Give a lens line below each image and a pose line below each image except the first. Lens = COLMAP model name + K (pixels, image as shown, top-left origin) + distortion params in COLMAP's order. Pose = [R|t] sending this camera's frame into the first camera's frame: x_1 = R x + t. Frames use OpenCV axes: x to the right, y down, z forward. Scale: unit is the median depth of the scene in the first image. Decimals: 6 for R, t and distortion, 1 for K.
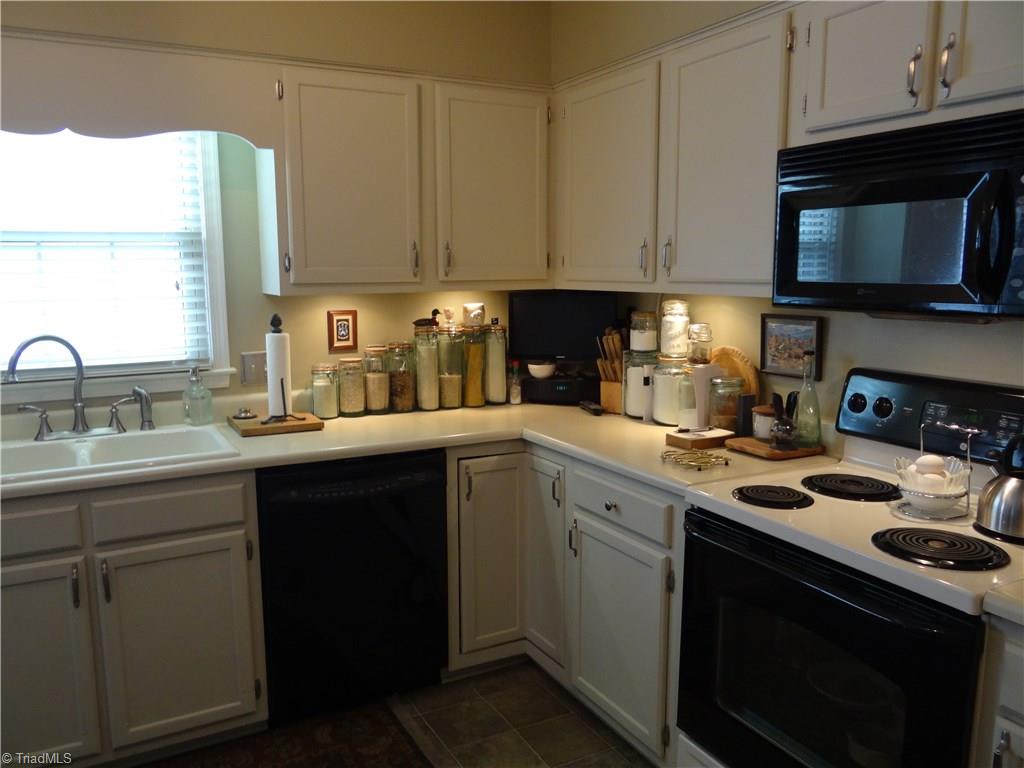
lens RADIAL K [[803.5, 0, 511.1], [0, 803.5, 388.0], [0, 0, 1]] dist [0.000150, 0.000345]
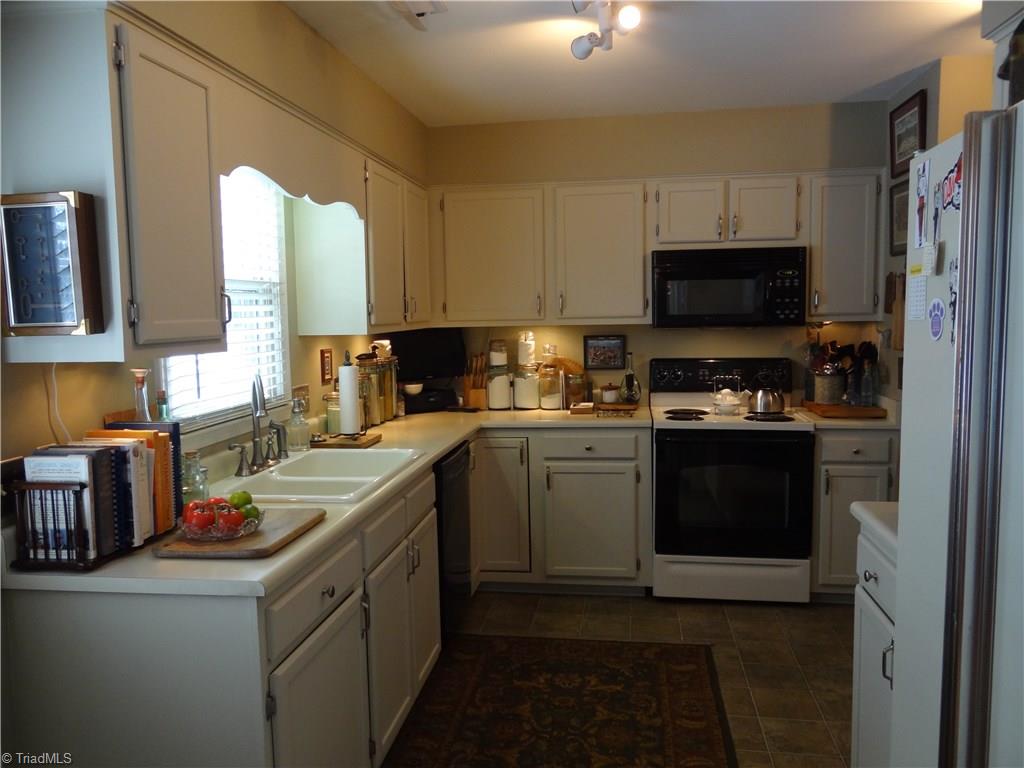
lens RADIAL K [[803.5, 0, 514.3], [0, 803.5, 386.6], [0, 0, 1]] dist [0.000150, 0.000345]
pose [[0.594558, -0.081189, 0.799943, -1.085662], [0.135164, 0.990823, 0.000101, -0.003189], [-0.792611, 0.108064, 0.600075, 0.070289]]
